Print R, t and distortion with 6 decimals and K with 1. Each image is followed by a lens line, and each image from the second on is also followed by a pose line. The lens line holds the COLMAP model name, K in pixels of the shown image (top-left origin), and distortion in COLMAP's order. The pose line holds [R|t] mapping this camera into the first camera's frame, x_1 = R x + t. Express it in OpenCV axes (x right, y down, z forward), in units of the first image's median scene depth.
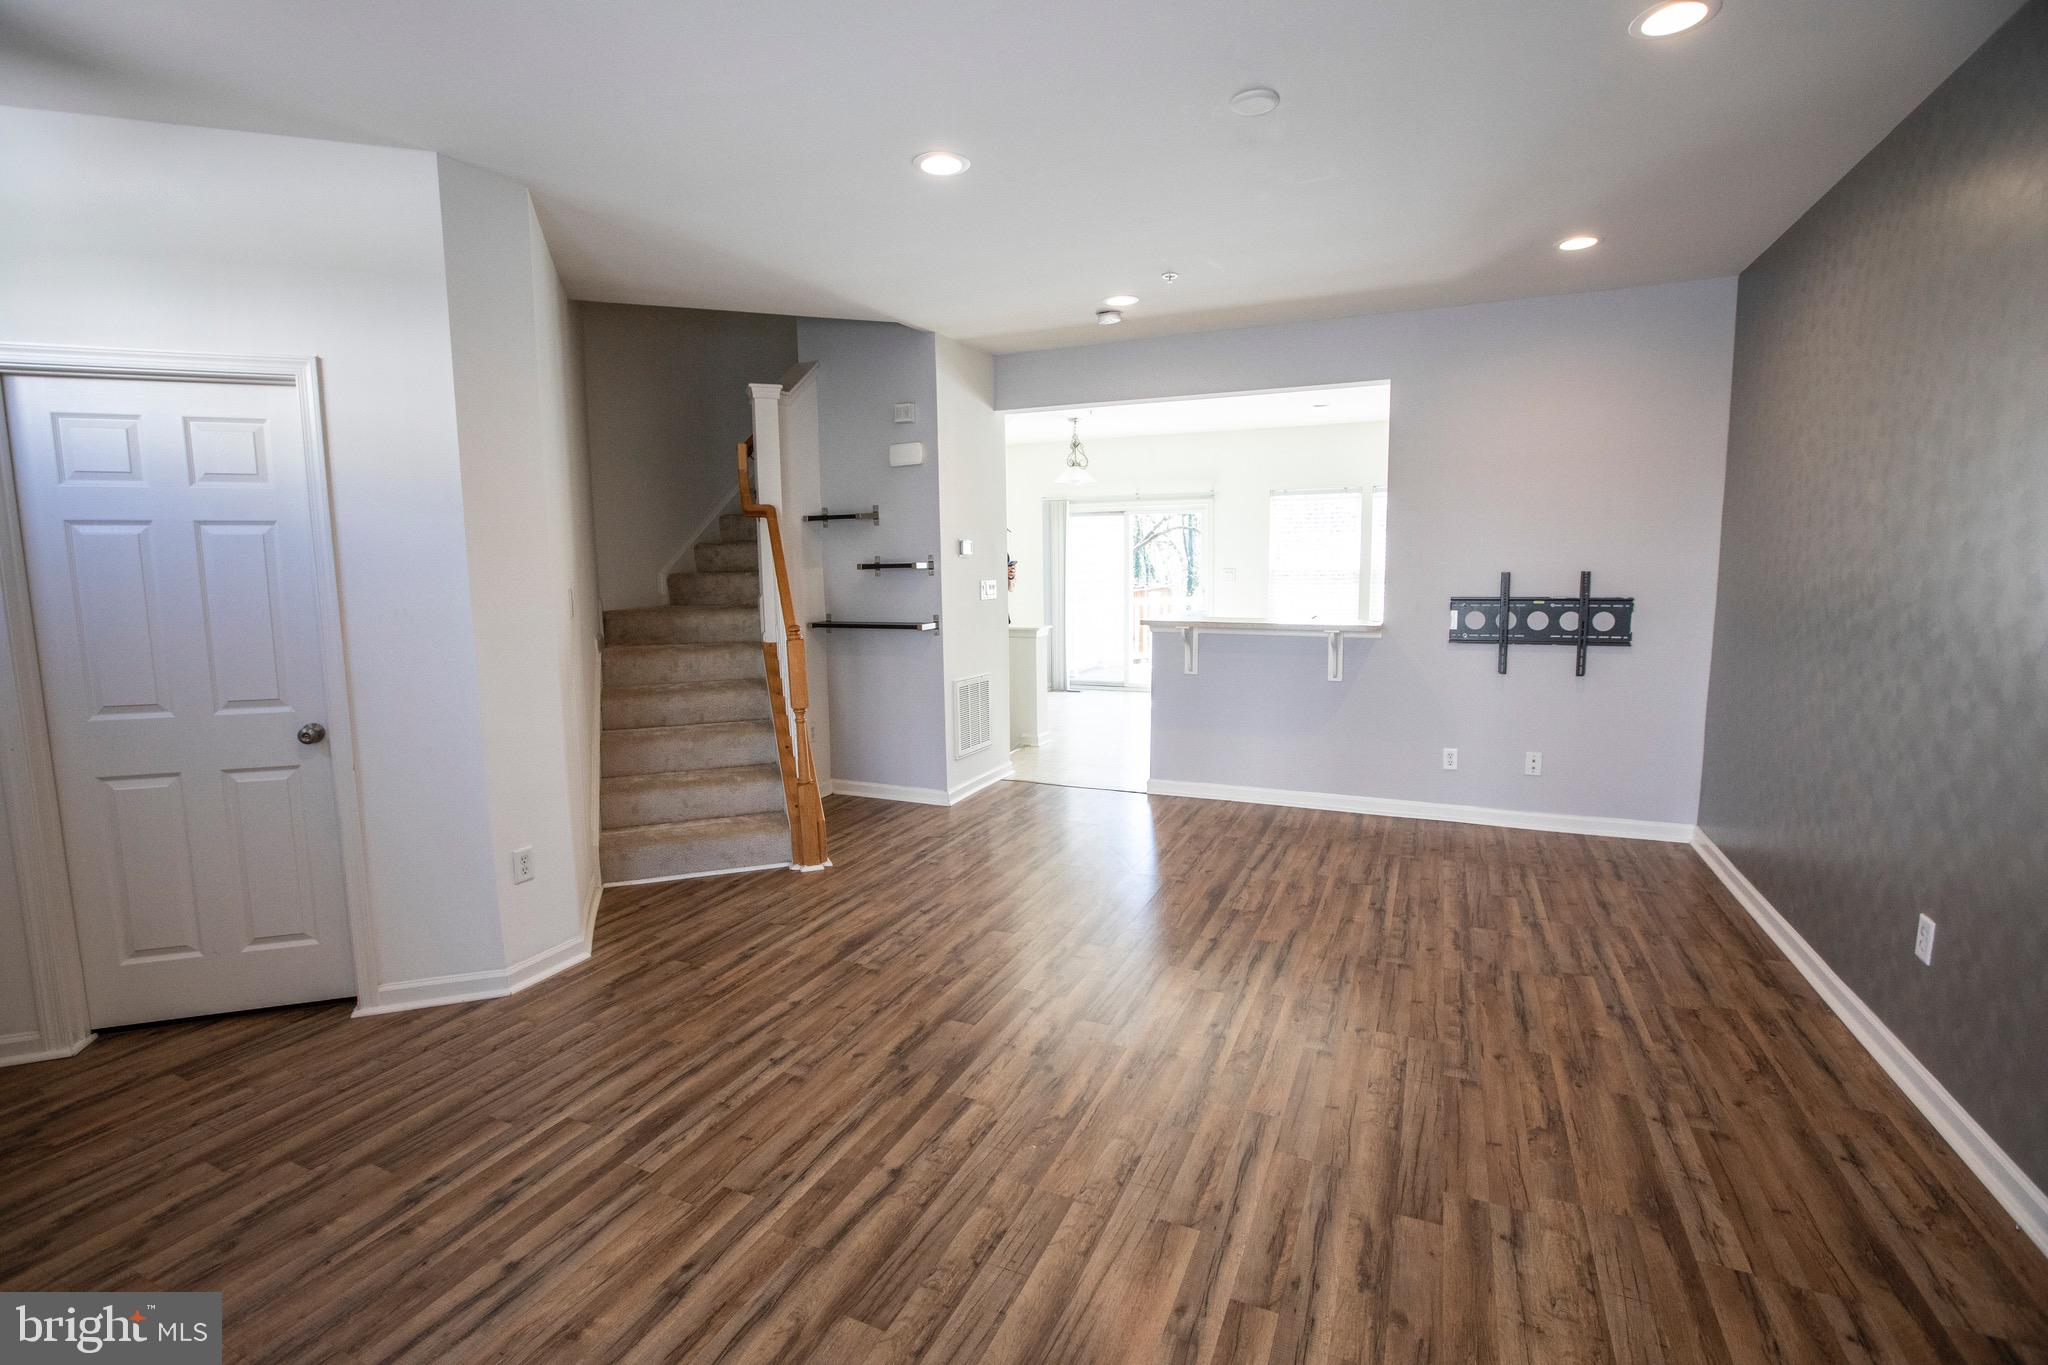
lens RADIAL K [[926.3, 0, 1011.5], [0, 926.3, 676.4], [0, 0, 1]] dist [-0.066130, 0.027792]
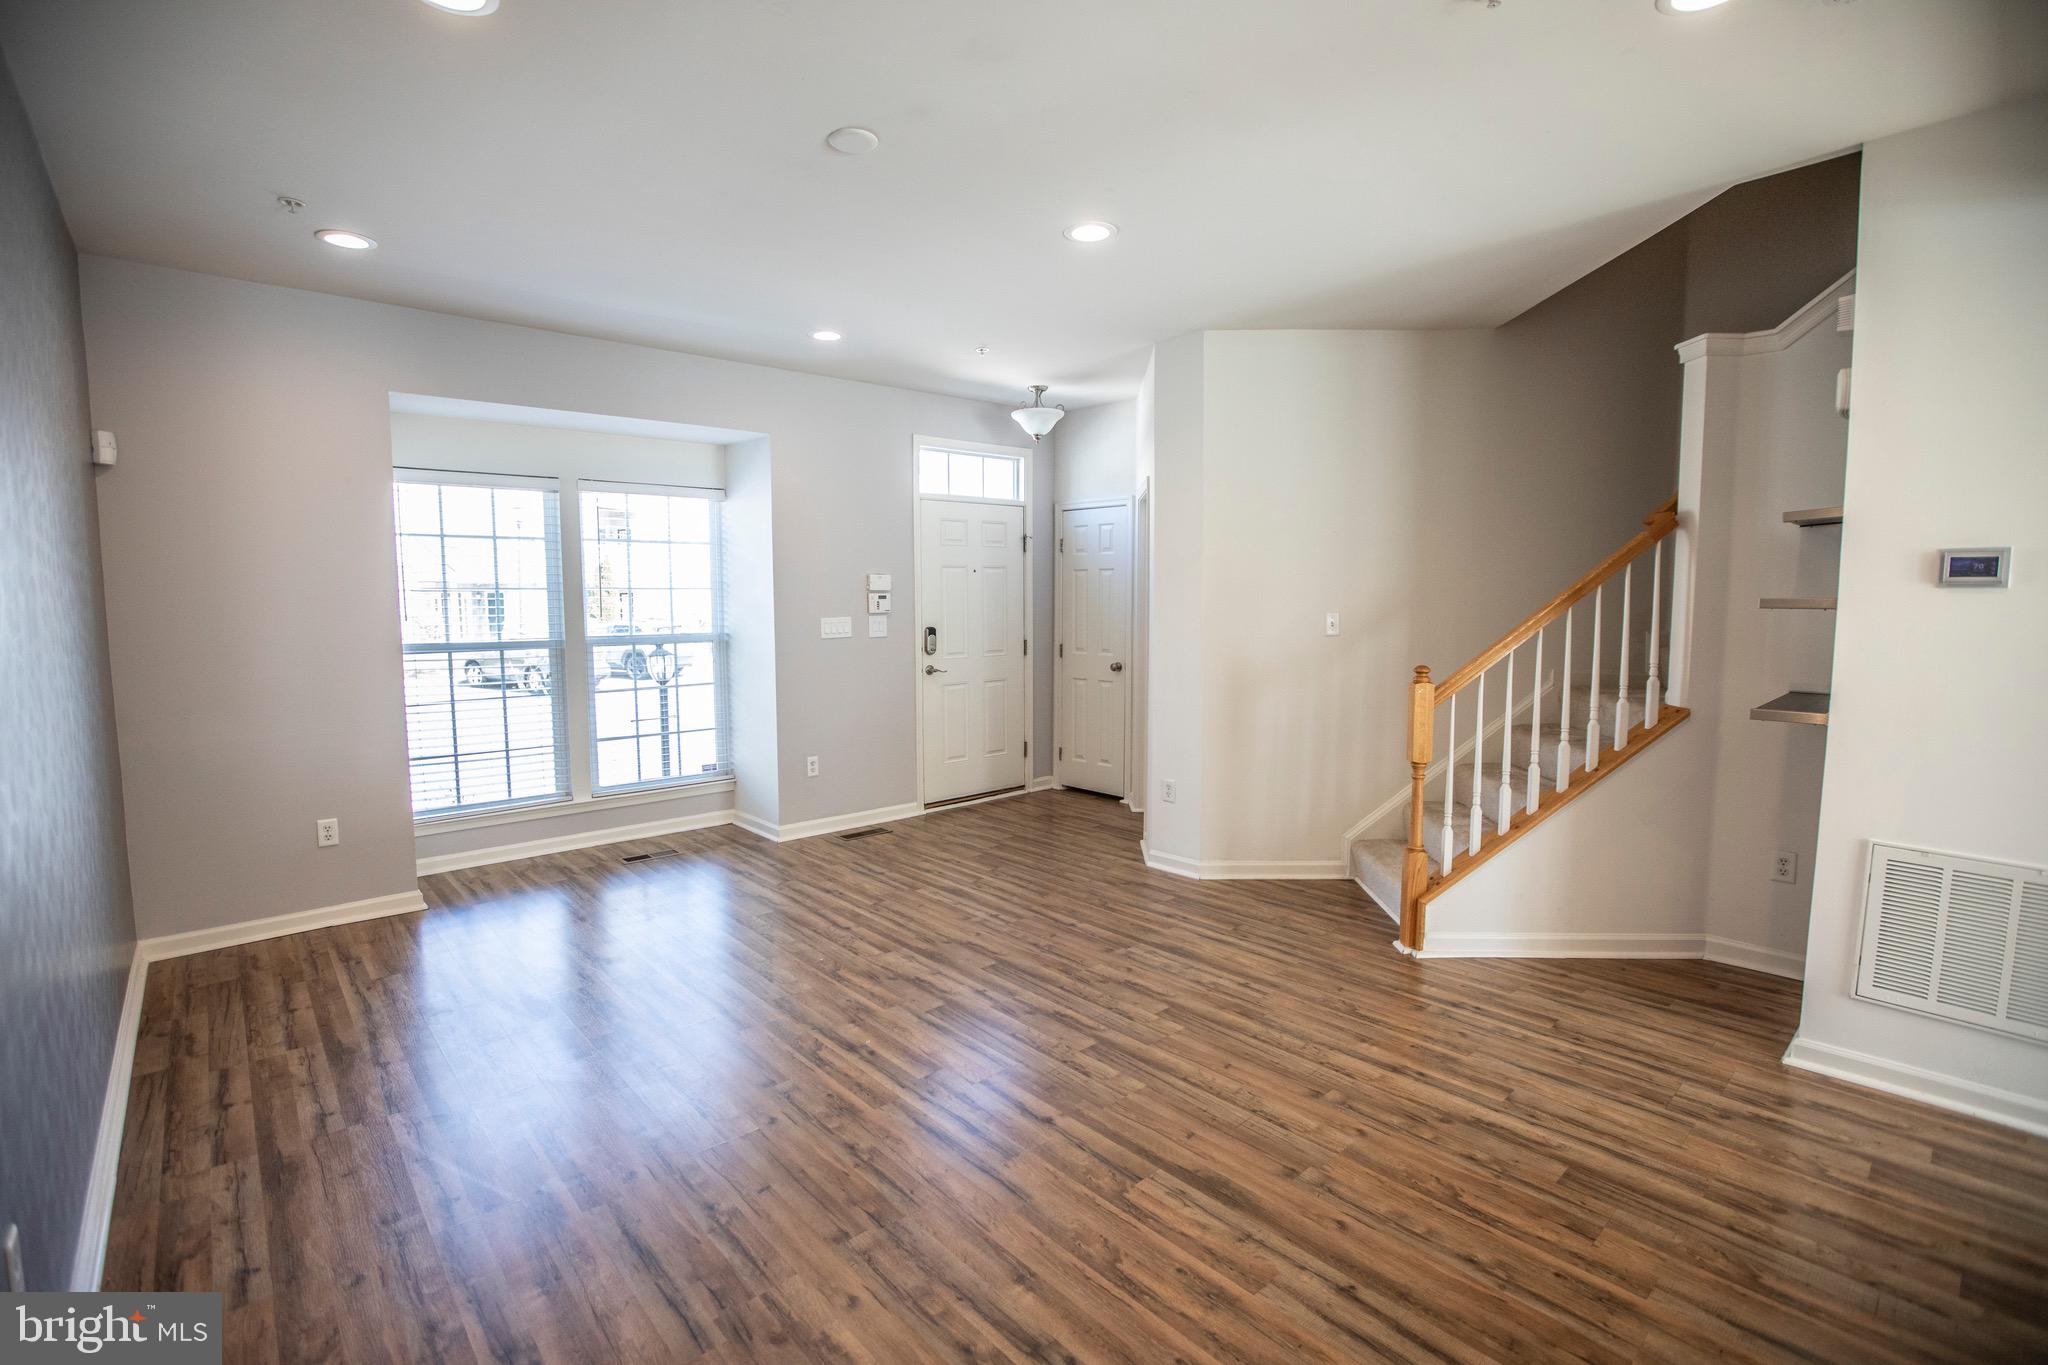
lens RADIAL K [[932.3, 0, 1011.6], [0, 932.3, 675.9], [0, 0, 1]] dist [-0.063812, 0.028165]
pose [[-0.397333, 0.097789, -0.912449, 0.873931], [-0.104246, 0.983060, 0.150751, -0.168485], [0.911734, 0.155017, -0.380409, 1.214219]]
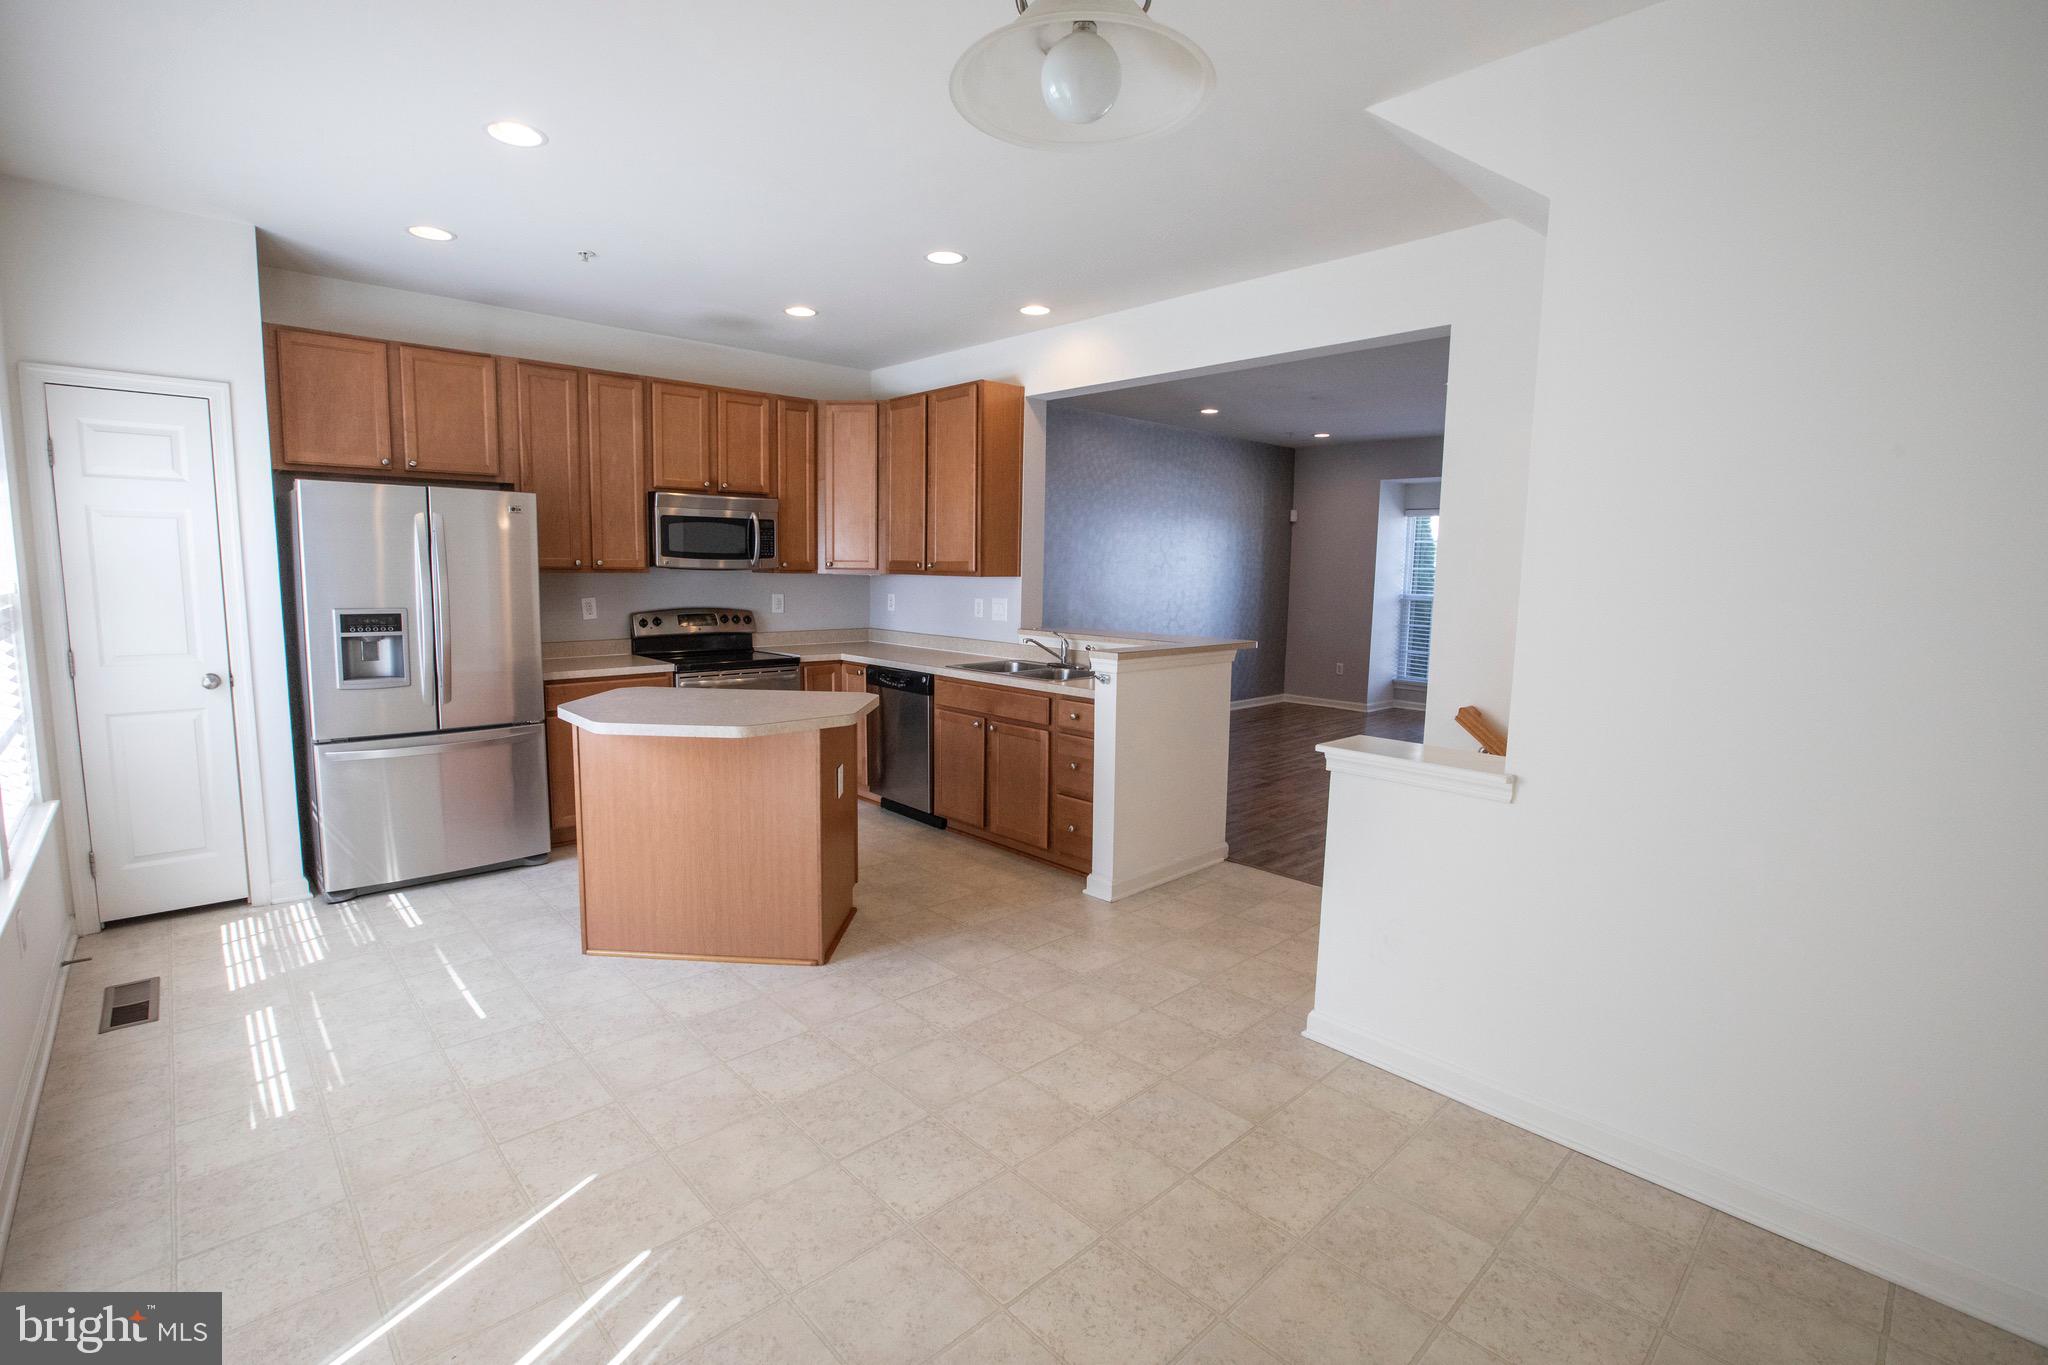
lens RADIAL K [[932.3, 0, 1011.6], [0, 932.3, 675.9], [0, 0, 1]] dist [-0.063812, 0.028165]
pose [[-0.924423, -0.047960, 0.378341, 0.036551], [0.042472, 0.972943, 0.227109, -0.369835], [-0.378996, 0.226013, -0.897374, 2.931345]]
